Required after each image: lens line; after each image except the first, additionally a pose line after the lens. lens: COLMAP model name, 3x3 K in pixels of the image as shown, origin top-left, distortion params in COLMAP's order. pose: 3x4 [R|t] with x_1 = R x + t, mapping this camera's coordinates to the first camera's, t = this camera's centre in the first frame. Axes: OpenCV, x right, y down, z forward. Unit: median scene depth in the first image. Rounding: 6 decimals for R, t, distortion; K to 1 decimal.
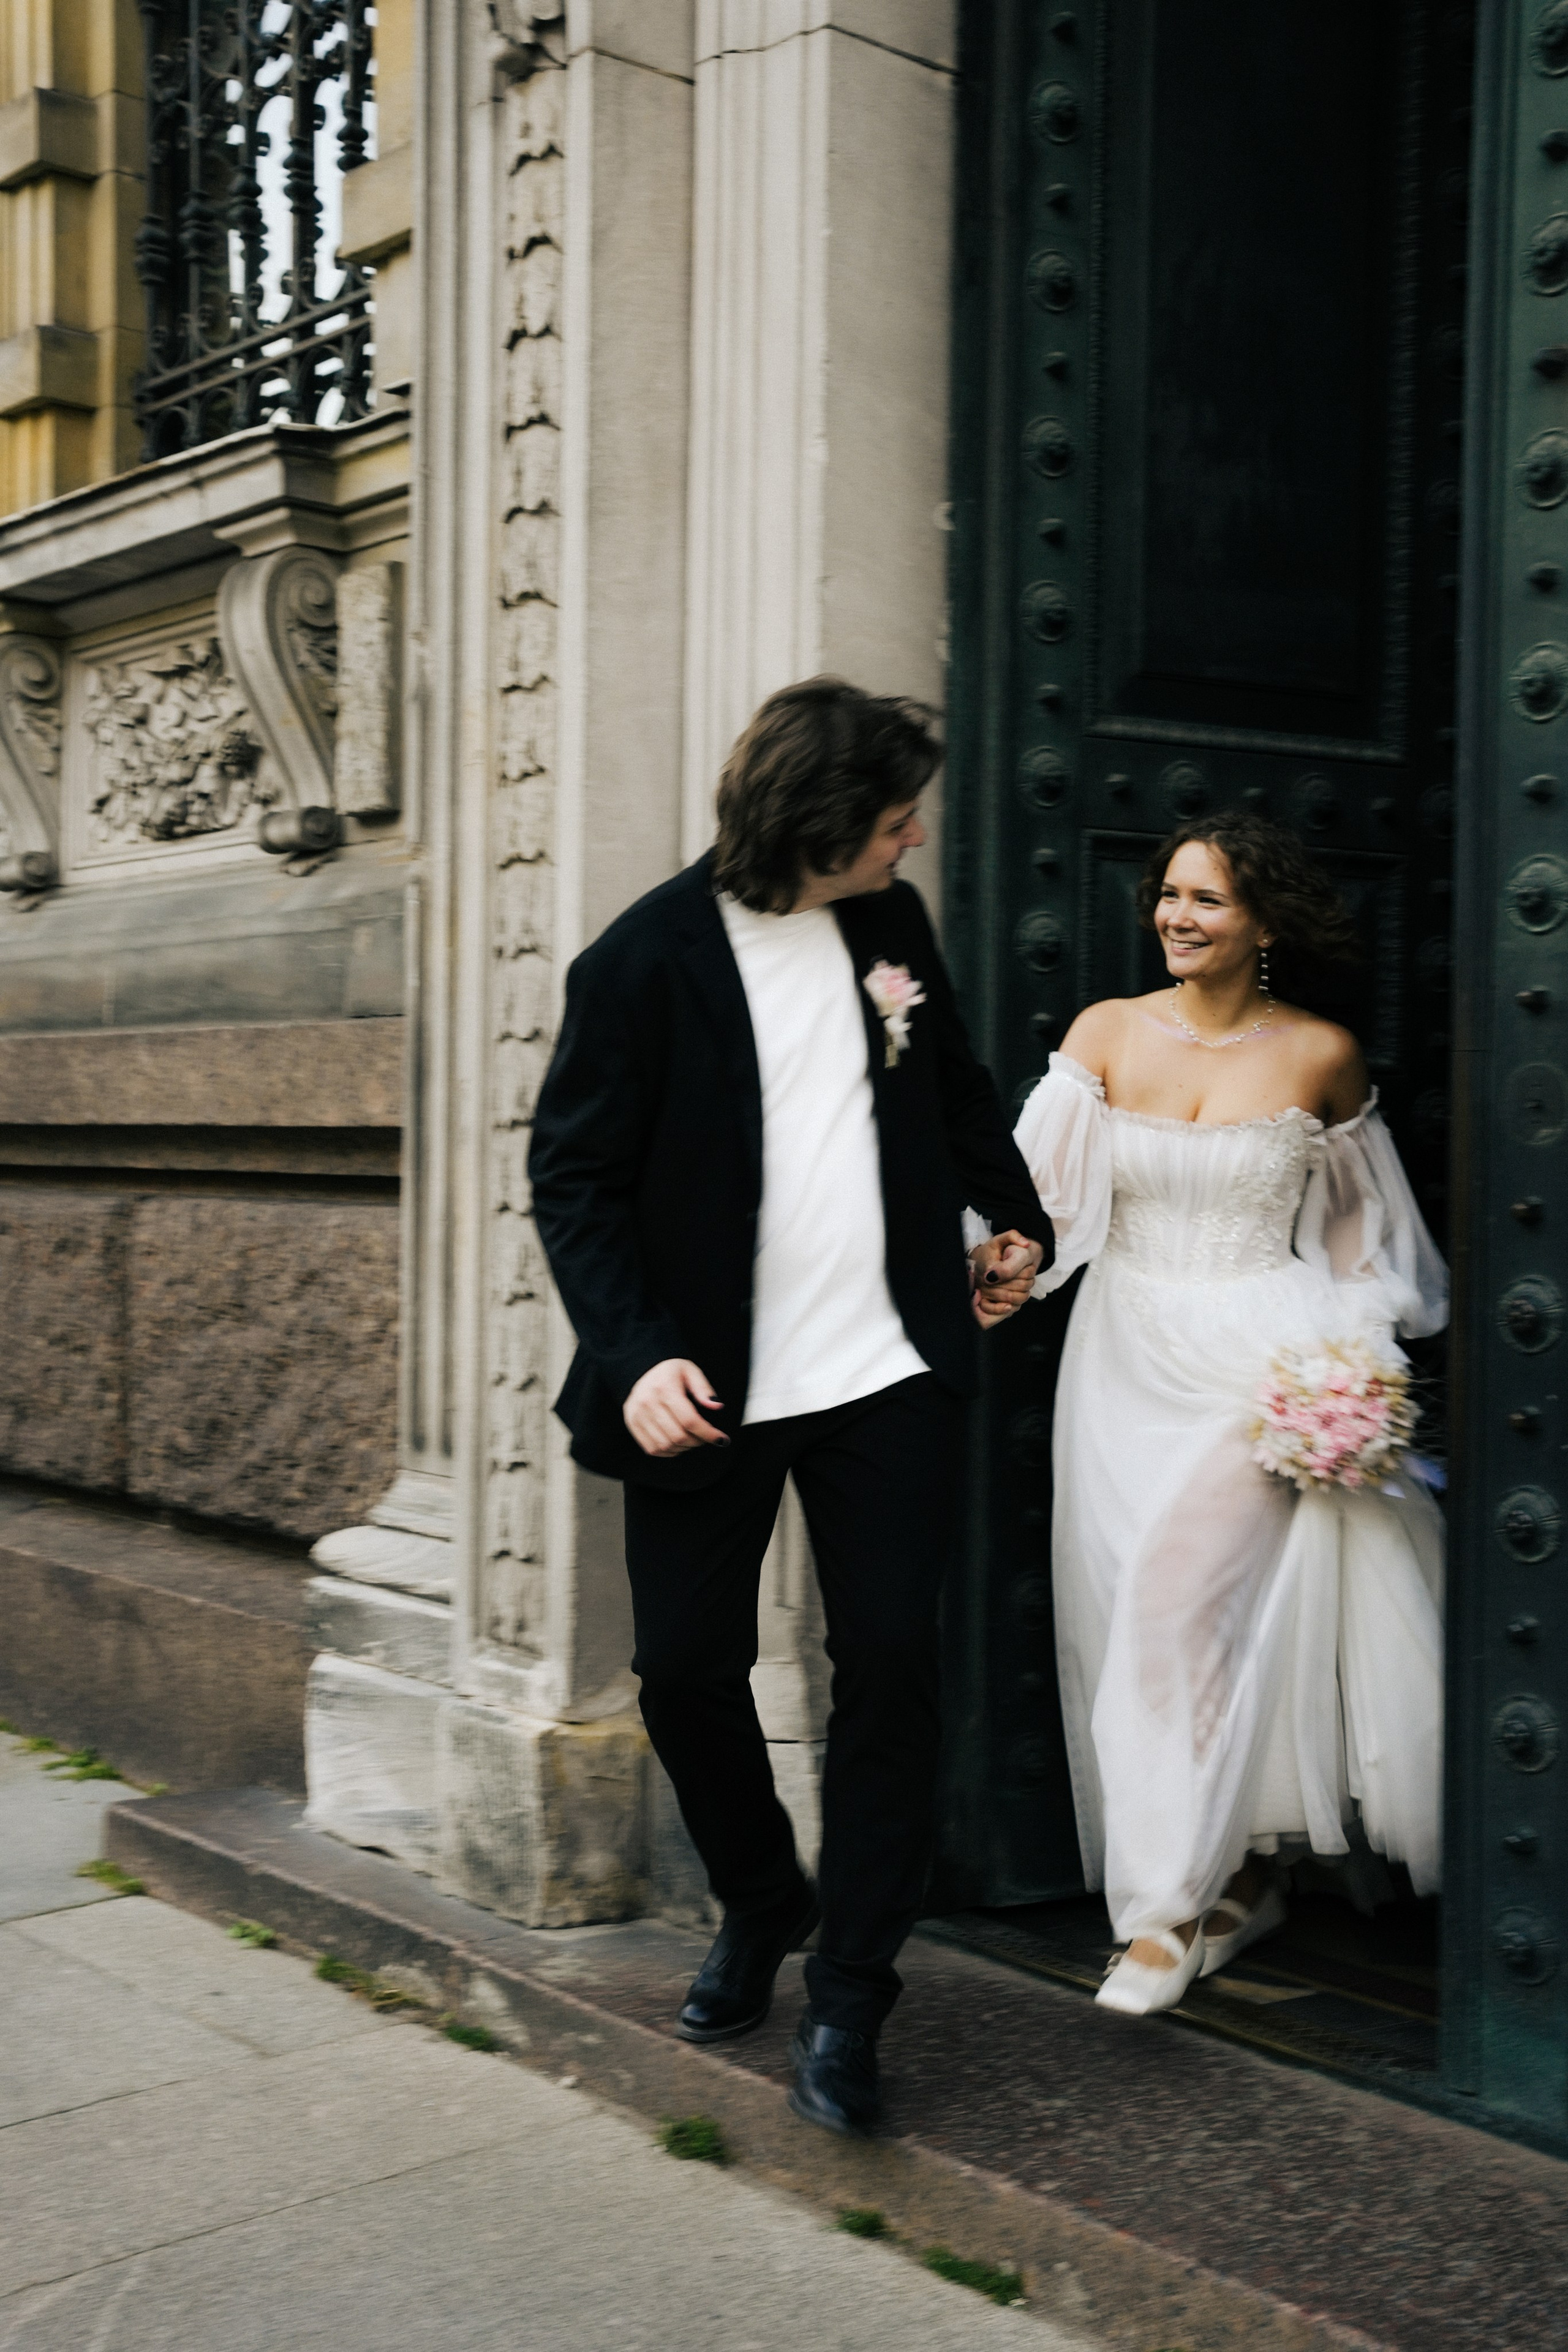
lens RADIAL K [[2820.8, 0, 879.7], [0, 2820.8, 1183.7], [0, 0, 1]] dist [-0.002652, 0.239990]
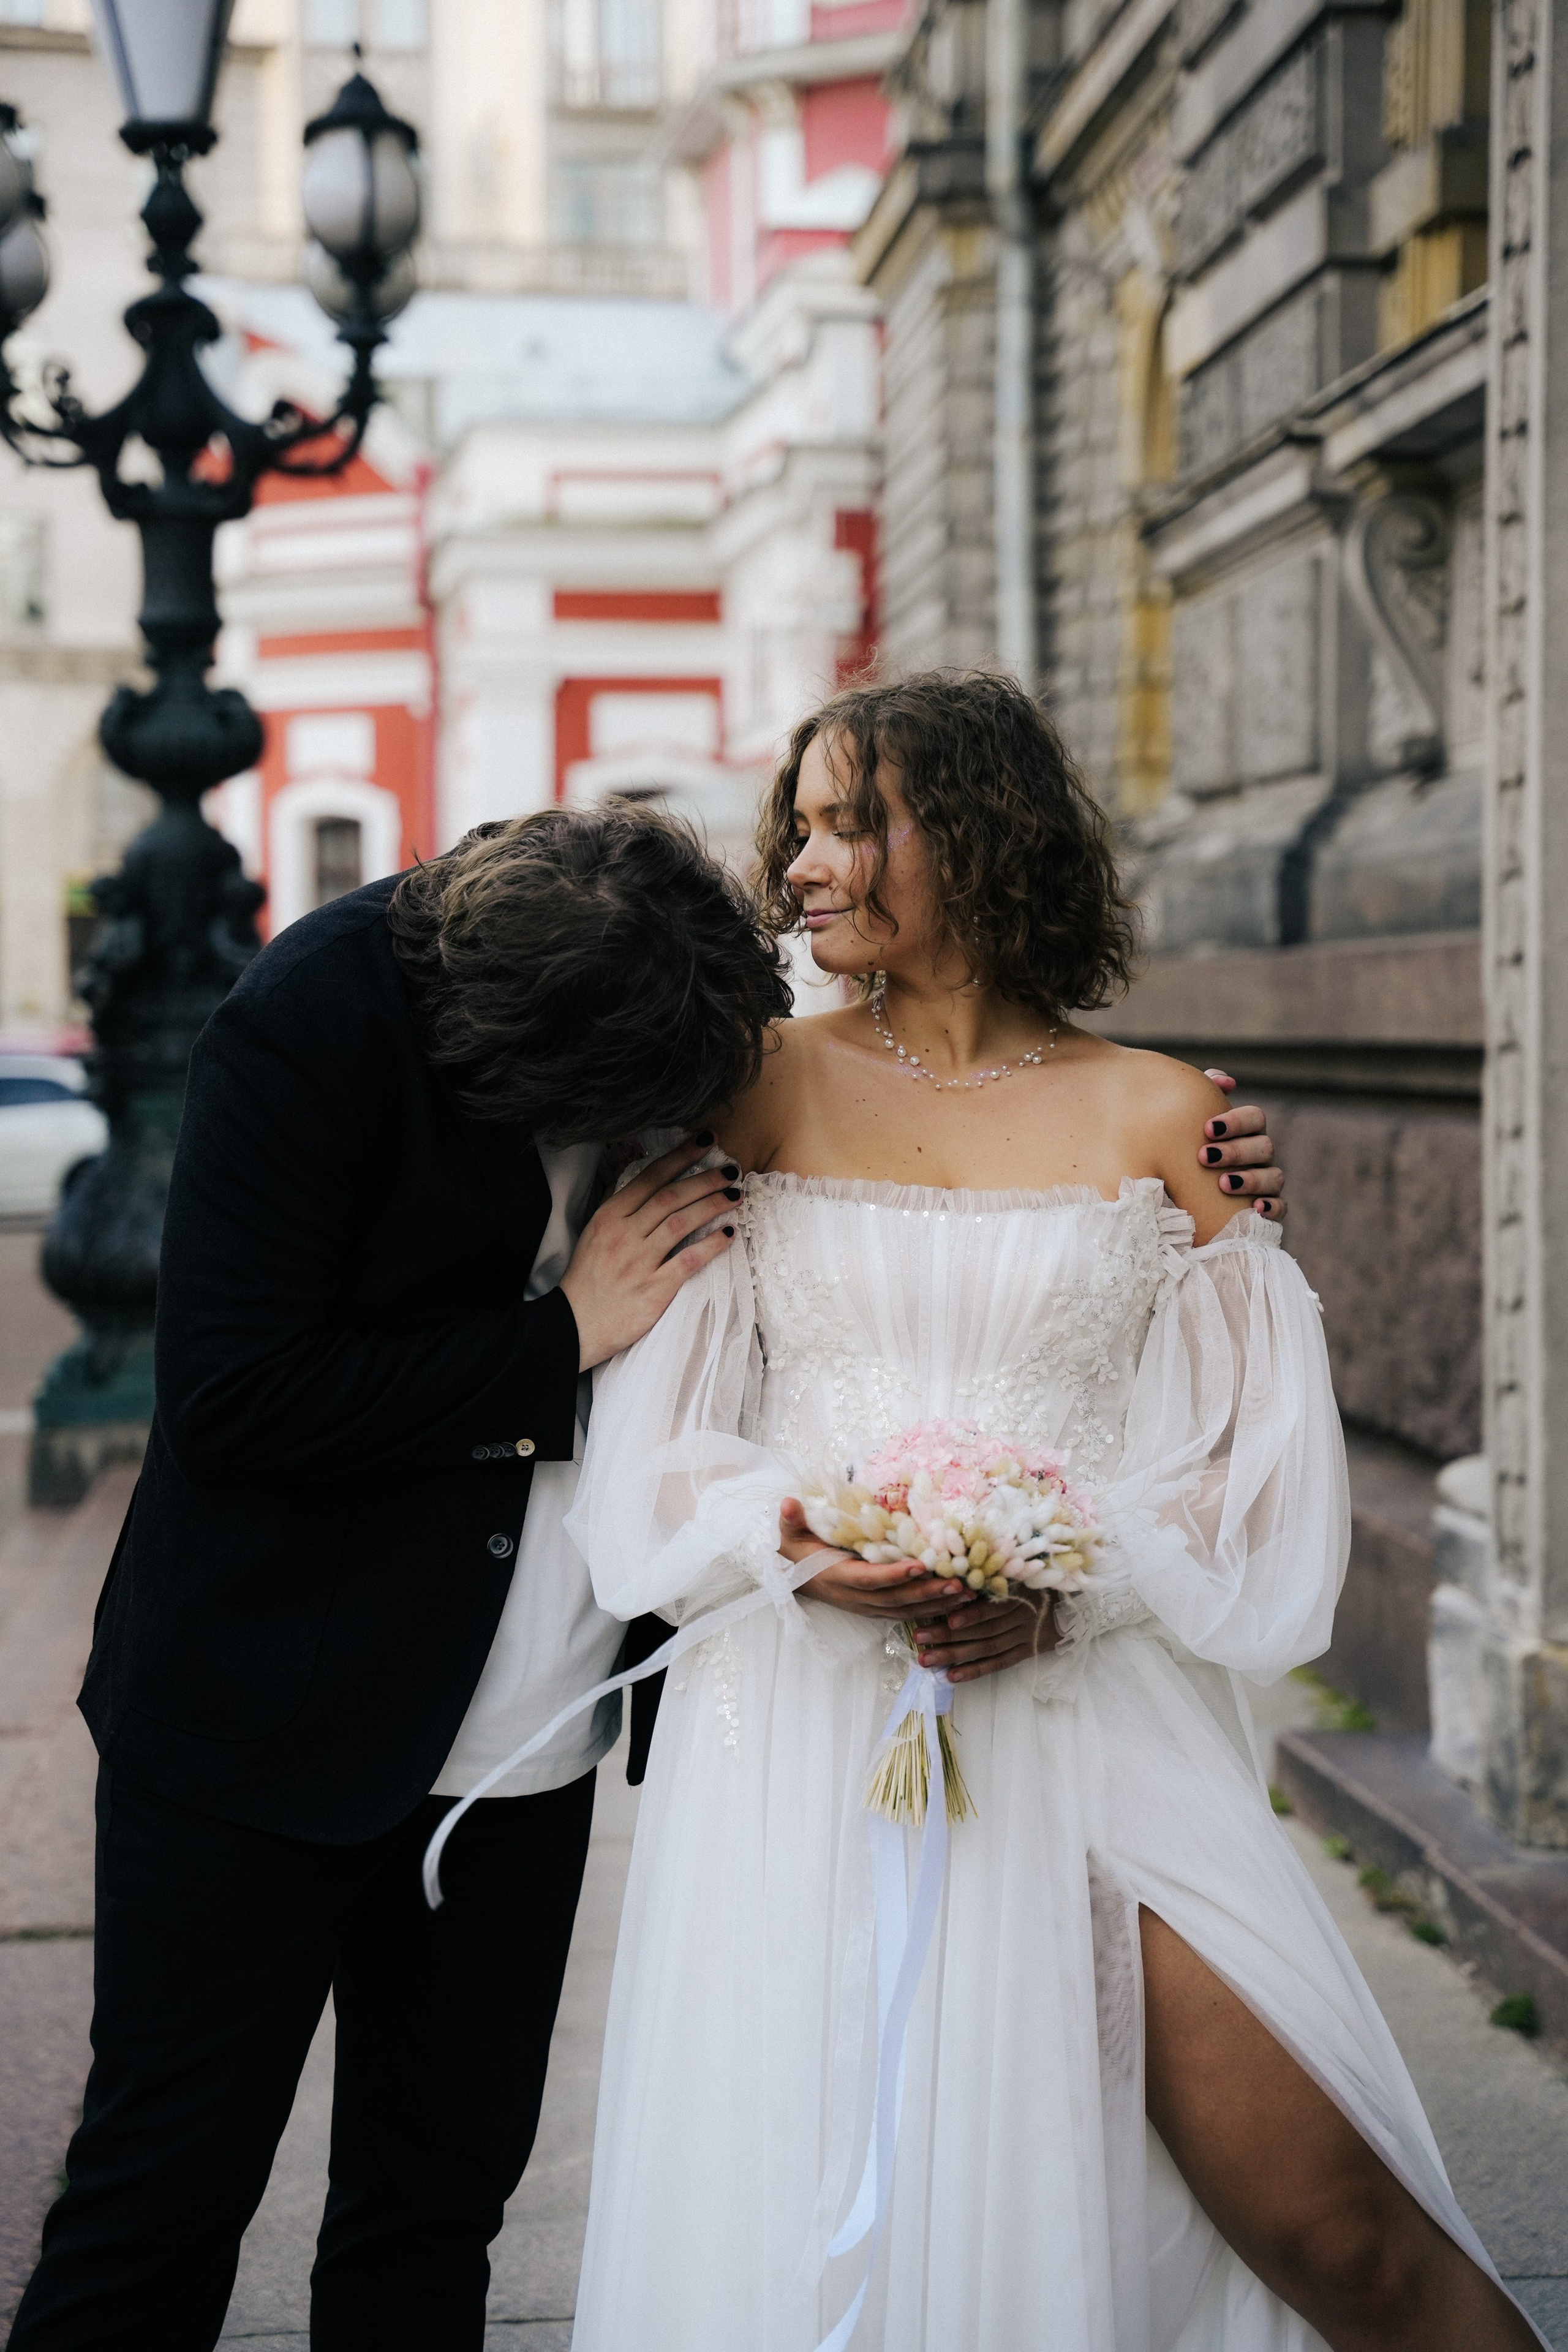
lens RADIAL K [[4478.9, 0, 784.0], [0, 4478.9, 1176.0], [0, 0, 1]] dist [0.289730, -0.026495]
pose [[0.812561, 0.000883, -0.582876, 0.603149], [0.011087, 0.999794, 0.016972, -0.005582], [0.582771, -0.020253, 0.812384, -0.458491]]
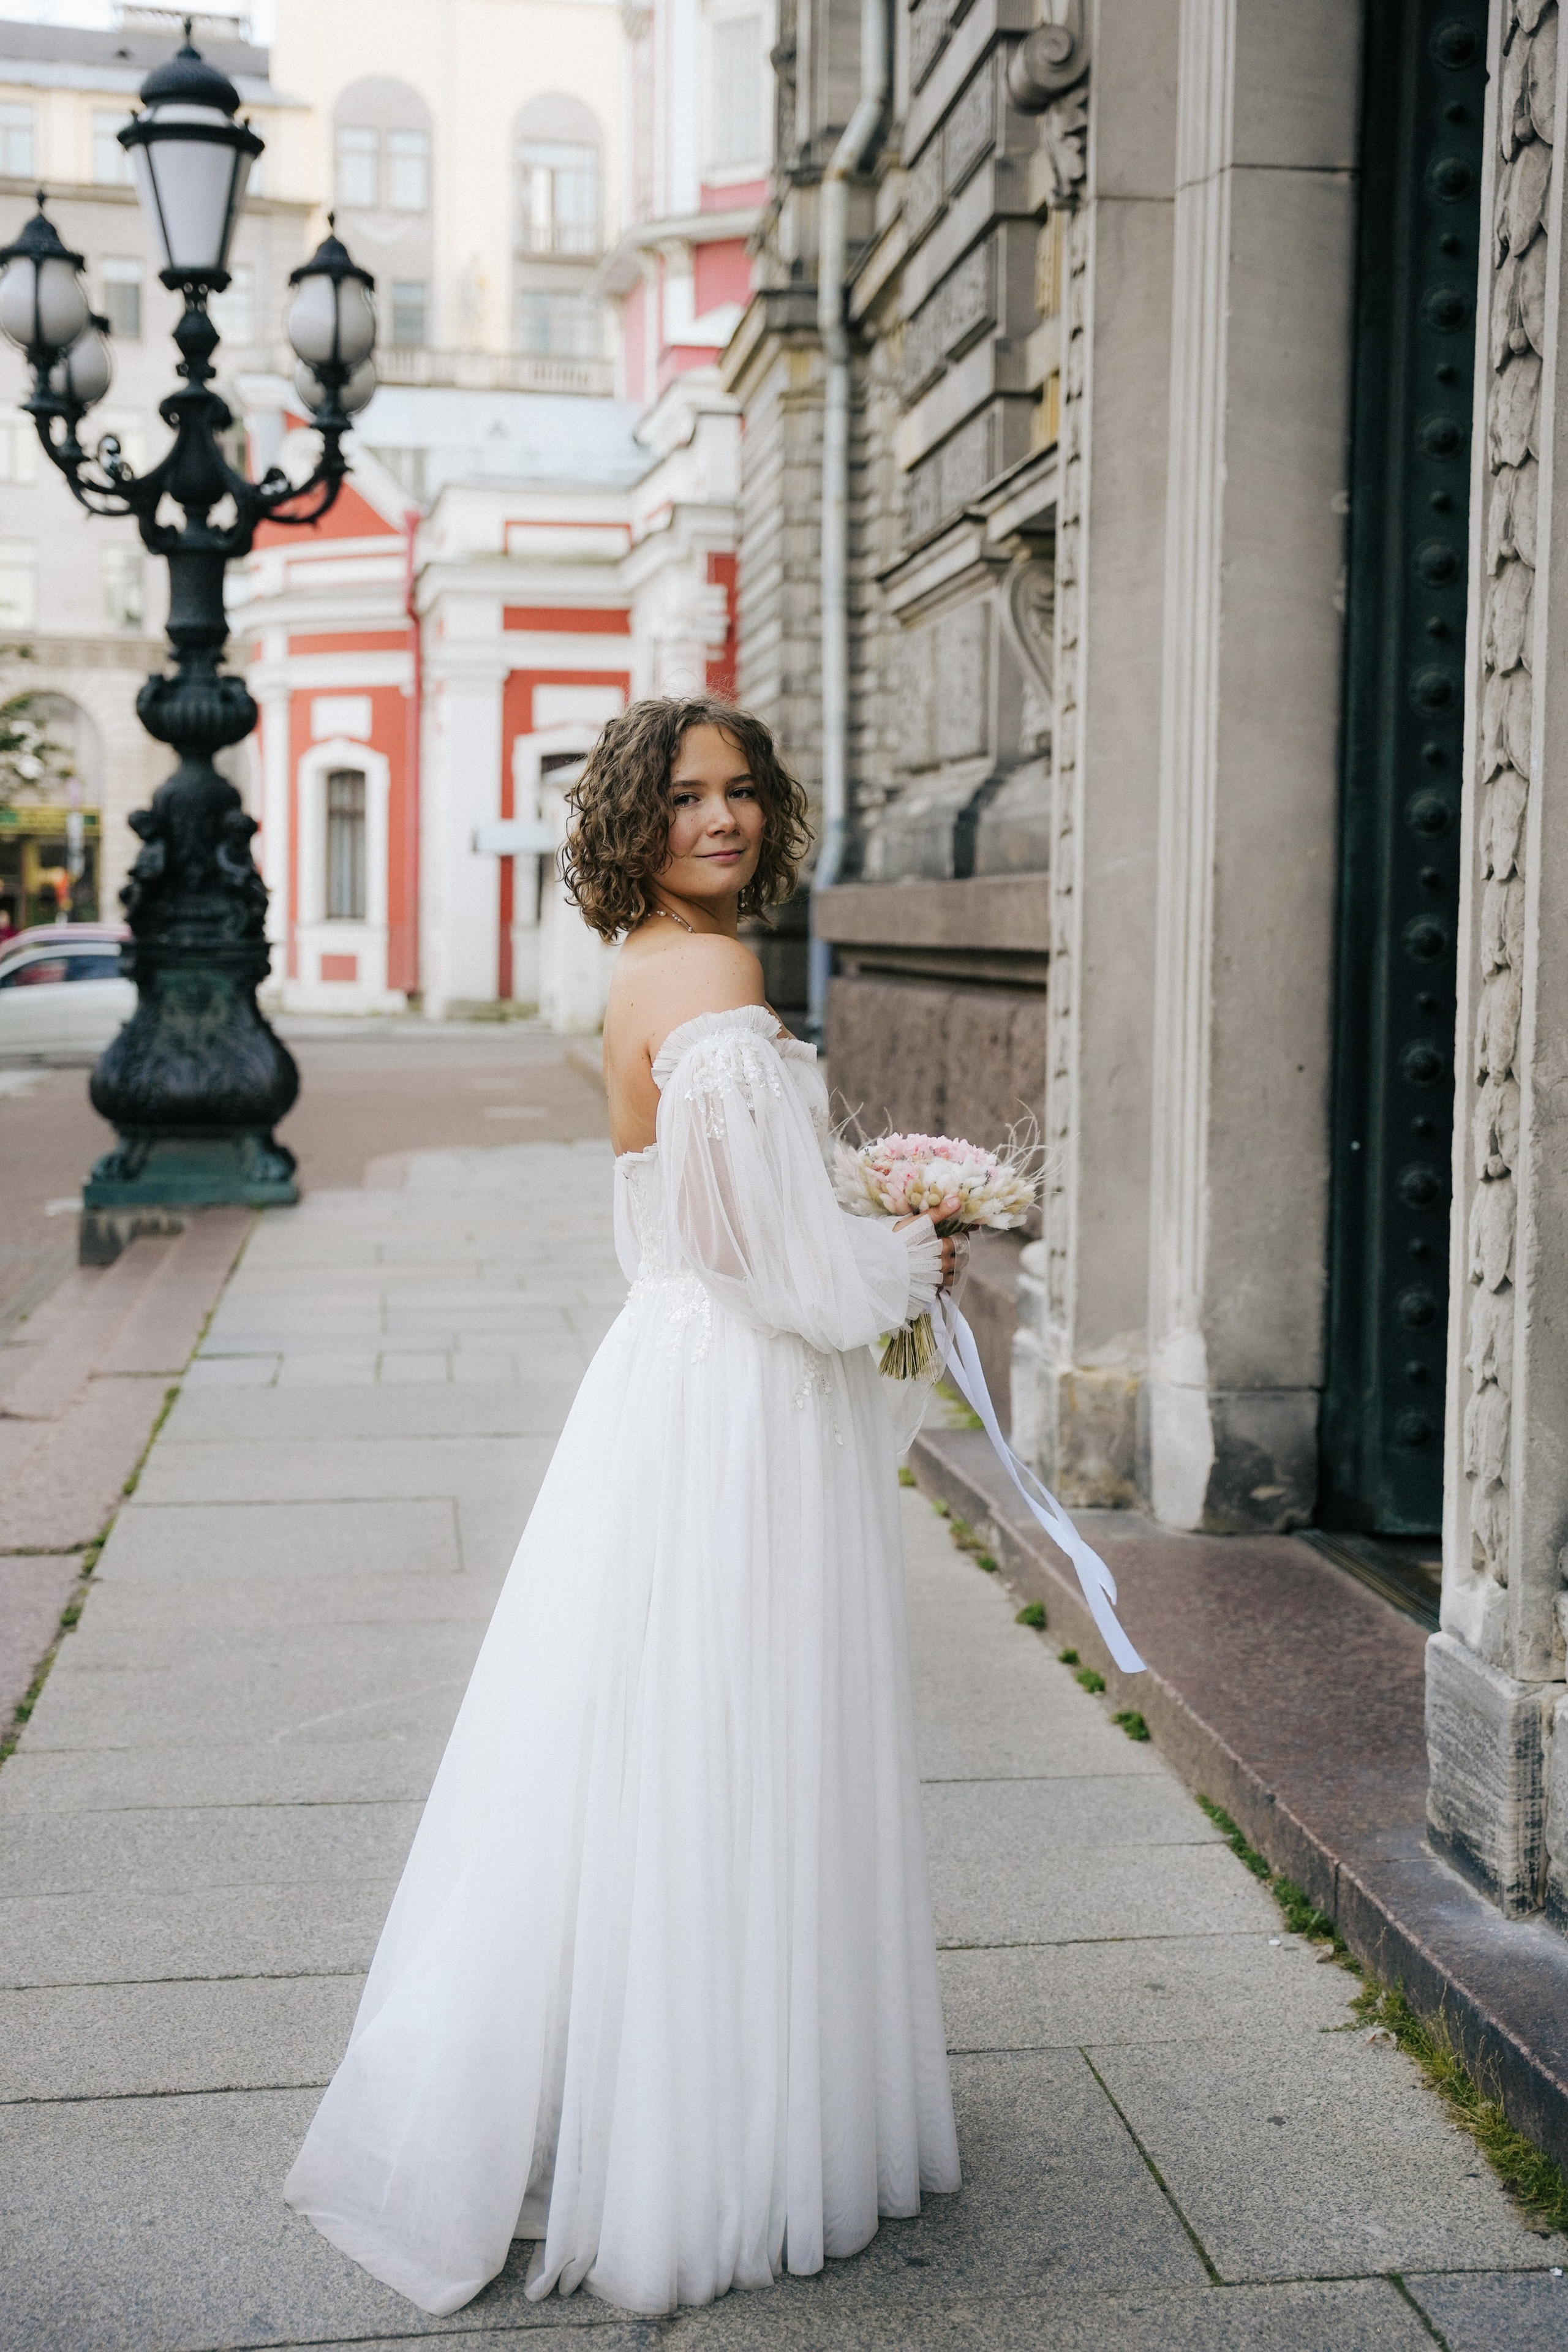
lens RADIAL K [[3285.3, 0, 784.0], [0, 3285.3, 1176.0], [0, 0, 1]] dist [0.045069, 0.121979]
pose [[0.829508, 0.038599, -0.557160, 0.697210], [-0.007593, 0.998296, 0.057855, -0.003559], [0.558444, -0.043760, 0.828387, -0.474433]]
